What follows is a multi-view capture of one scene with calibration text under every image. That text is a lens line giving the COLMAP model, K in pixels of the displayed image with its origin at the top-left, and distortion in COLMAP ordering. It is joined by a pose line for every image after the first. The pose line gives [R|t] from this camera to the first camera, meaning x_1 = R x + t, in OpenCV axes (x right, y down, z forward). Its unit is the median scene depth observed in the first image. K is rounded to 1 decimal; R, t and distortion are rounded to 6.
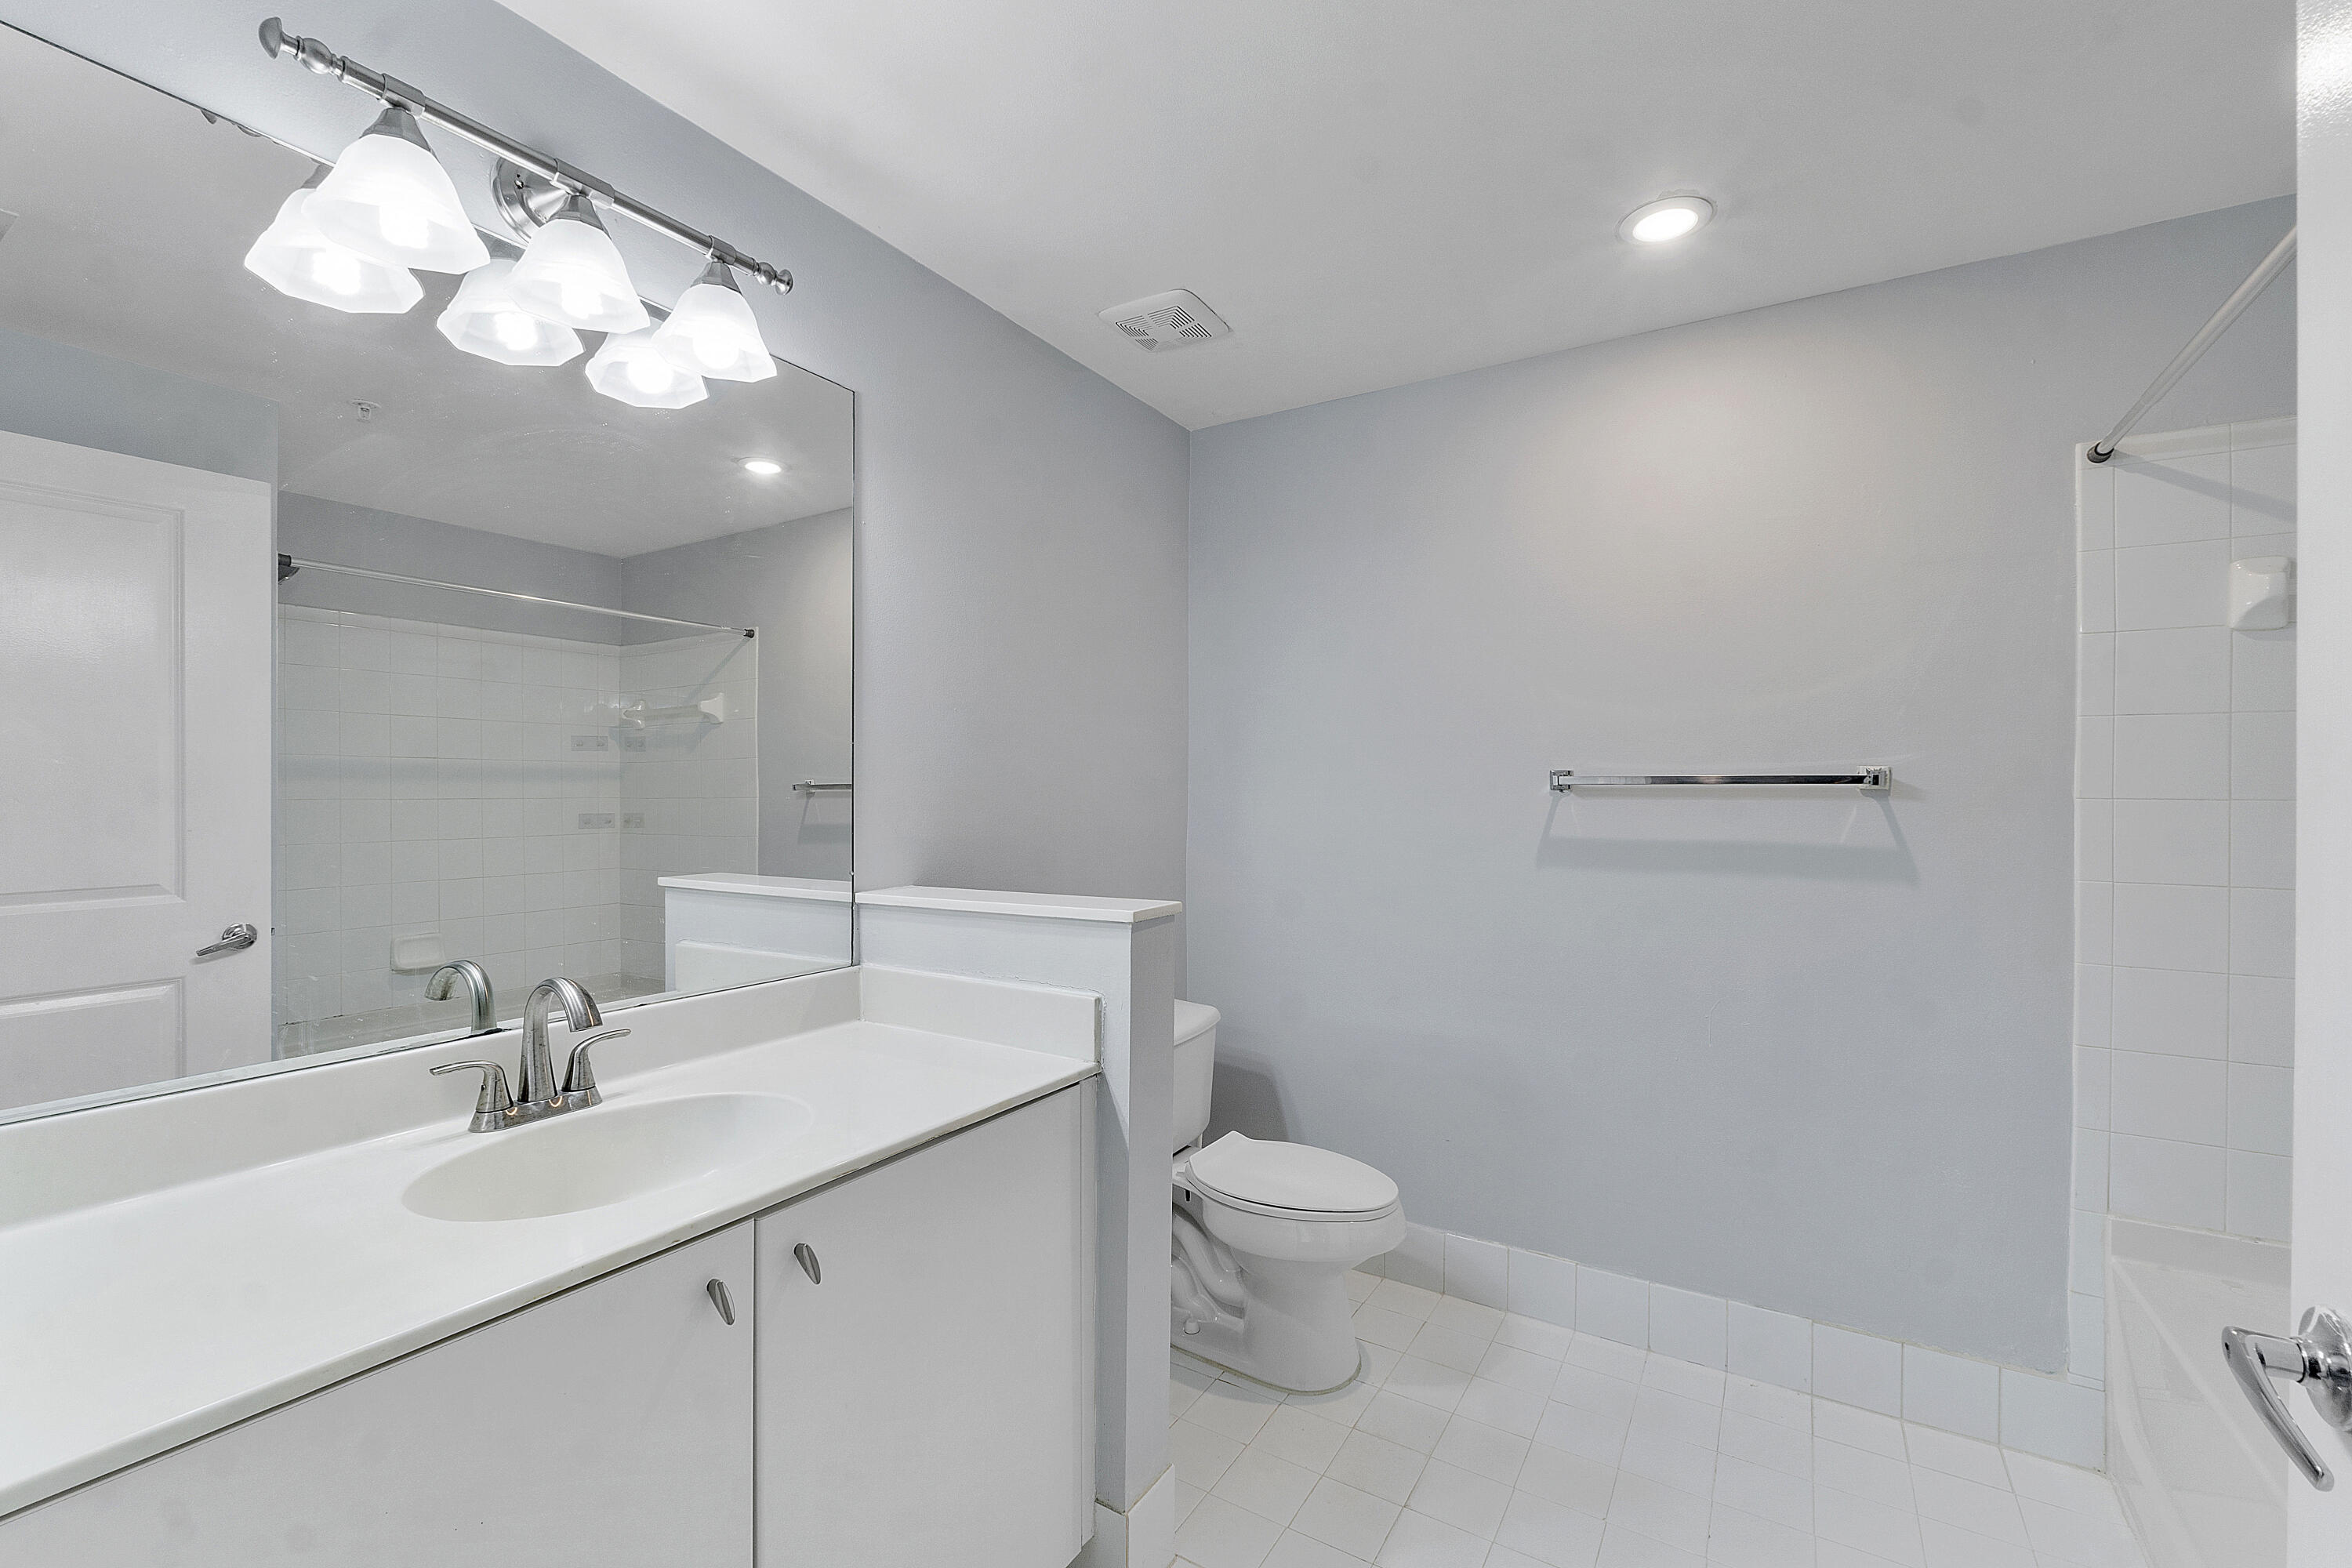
lens RADIAL K [[1002.4, 0, 1176.0], [0, 1002.4, 784.0], [0, 0, 1]] dist [-0.000624, -0.000024]
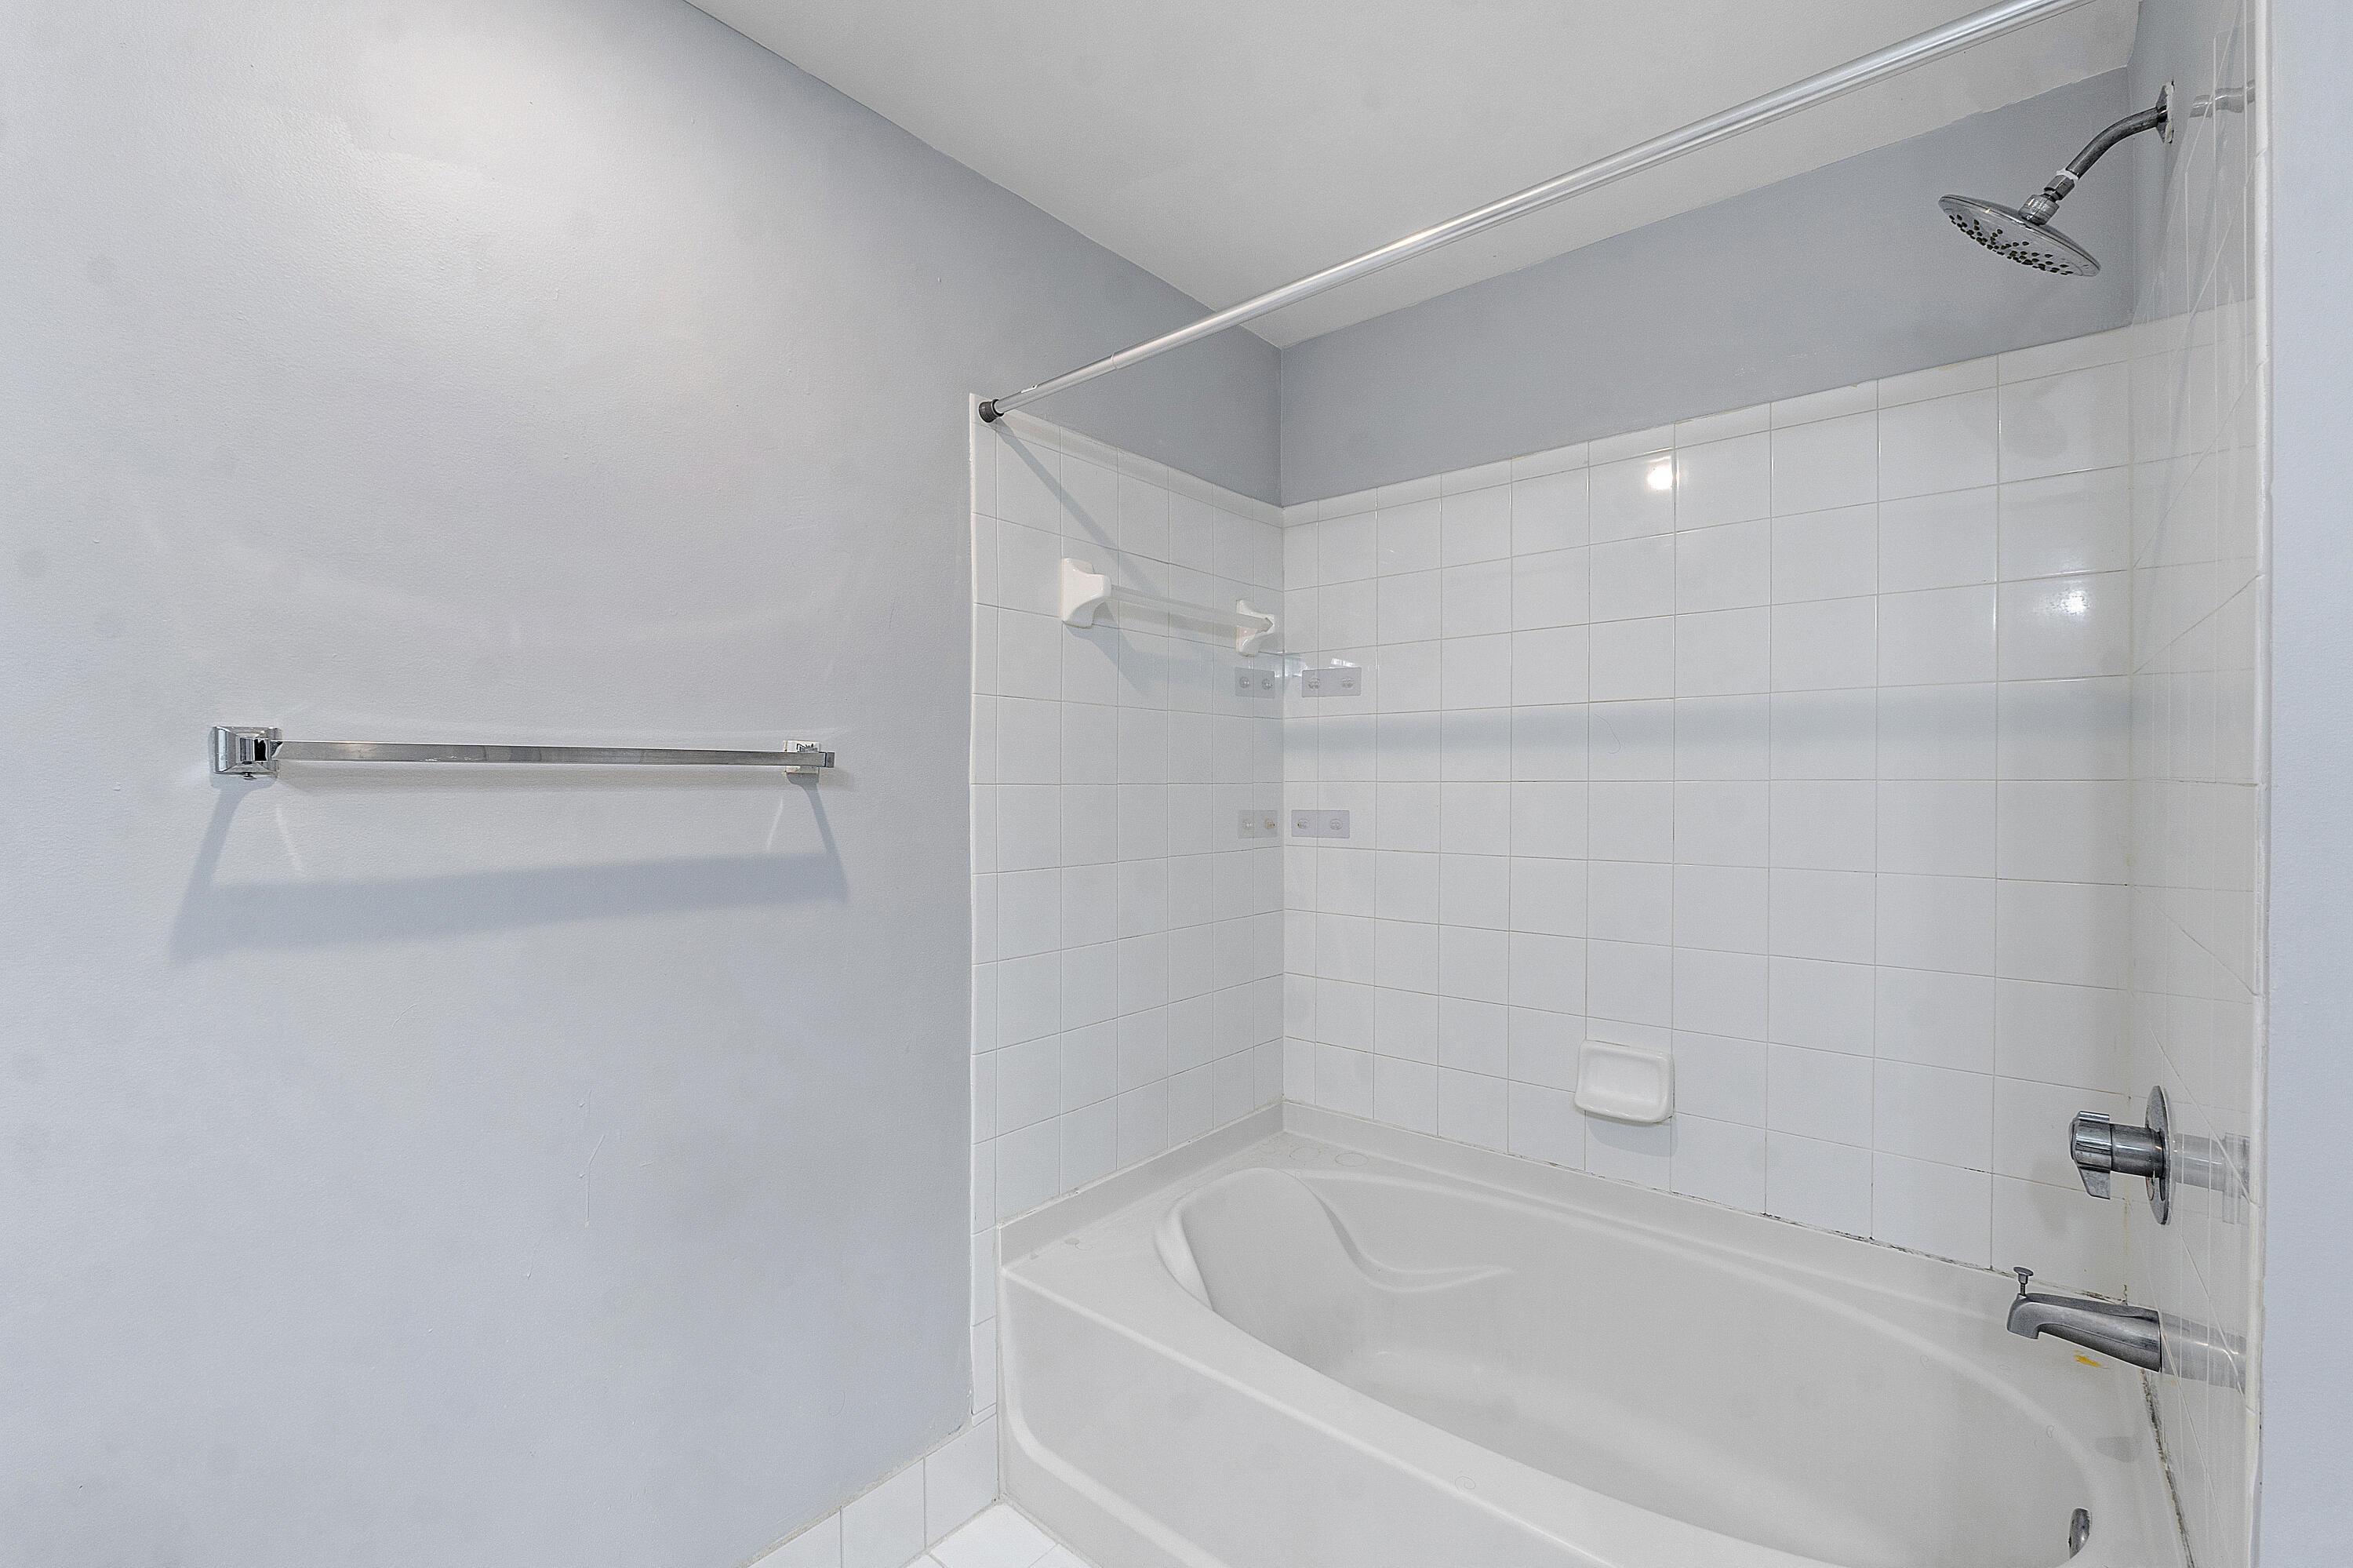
lens RADIAL K [[1002.9, 0, 1176.5], [0, 1002.9, 784.0], [0, 0, 1]] dist [-0.000624, -0.000024]
pose [[0.148994, -0.009530, 0.988792, 0.024260], [-0.006867, 0.999919, 0.010672, 0.003507], [-0.988814, -0.008380, 0.148917, 0.644206]]
